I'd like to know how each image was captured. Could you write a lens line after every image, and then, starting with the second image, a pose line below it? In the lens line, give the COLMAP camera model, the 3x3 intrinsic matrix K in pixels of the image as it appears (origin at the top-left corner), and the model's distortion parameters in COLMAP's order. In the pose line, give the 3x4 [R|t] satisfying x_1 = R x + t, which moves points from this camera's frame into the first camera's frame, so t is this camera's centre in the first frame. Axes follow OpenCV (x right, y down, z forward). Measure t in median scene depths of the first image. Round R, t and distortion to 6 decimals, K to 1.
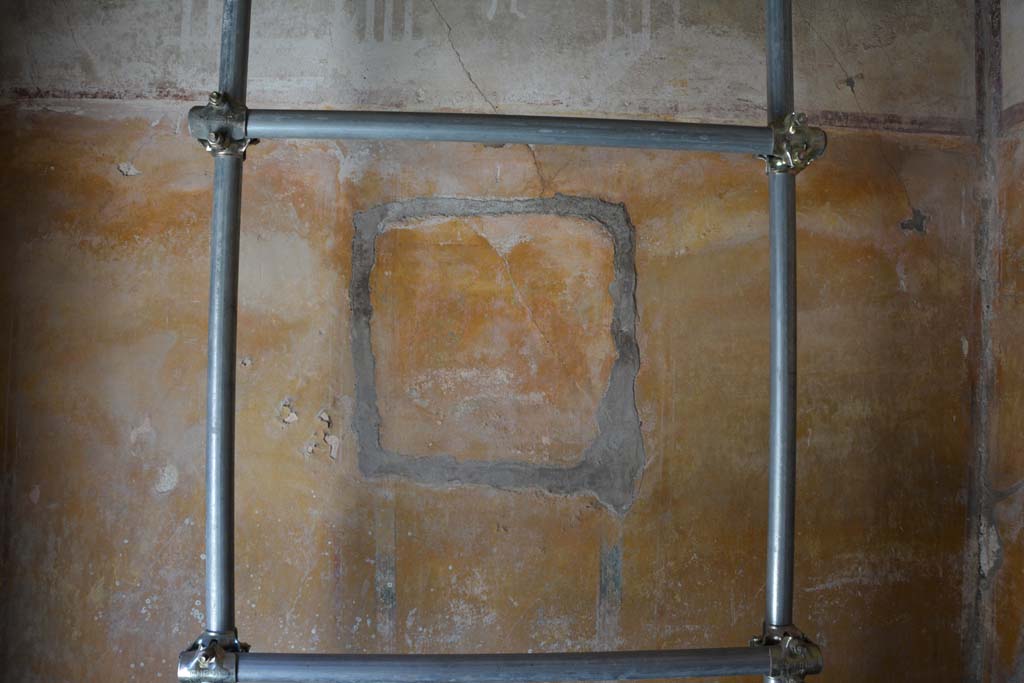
lens RADIAL K [[813.7, 0, 504.8], [0, 813.7, 346.5], [0, 0, 1]] dist [-0.152819, 0.115504]
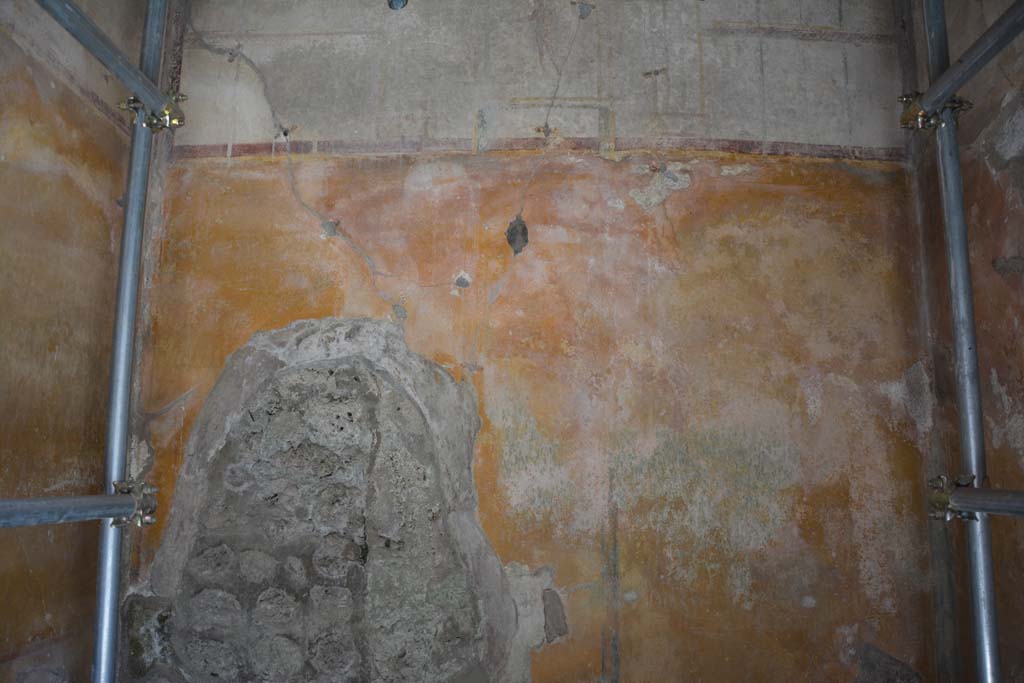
lens RADIAL K [[813.7, 0, 509.2], [0, 813.7, 344.7], [0, 0, 1]] dist [-0.152819, 0.115504]
pose [[0.113169, 0.146657, 0.982692, -0.671686], [-0.009096, 0.989158, -0.146575, 0.268707], [-0.993534, 0.007649, 0.113276, 0.231130]]
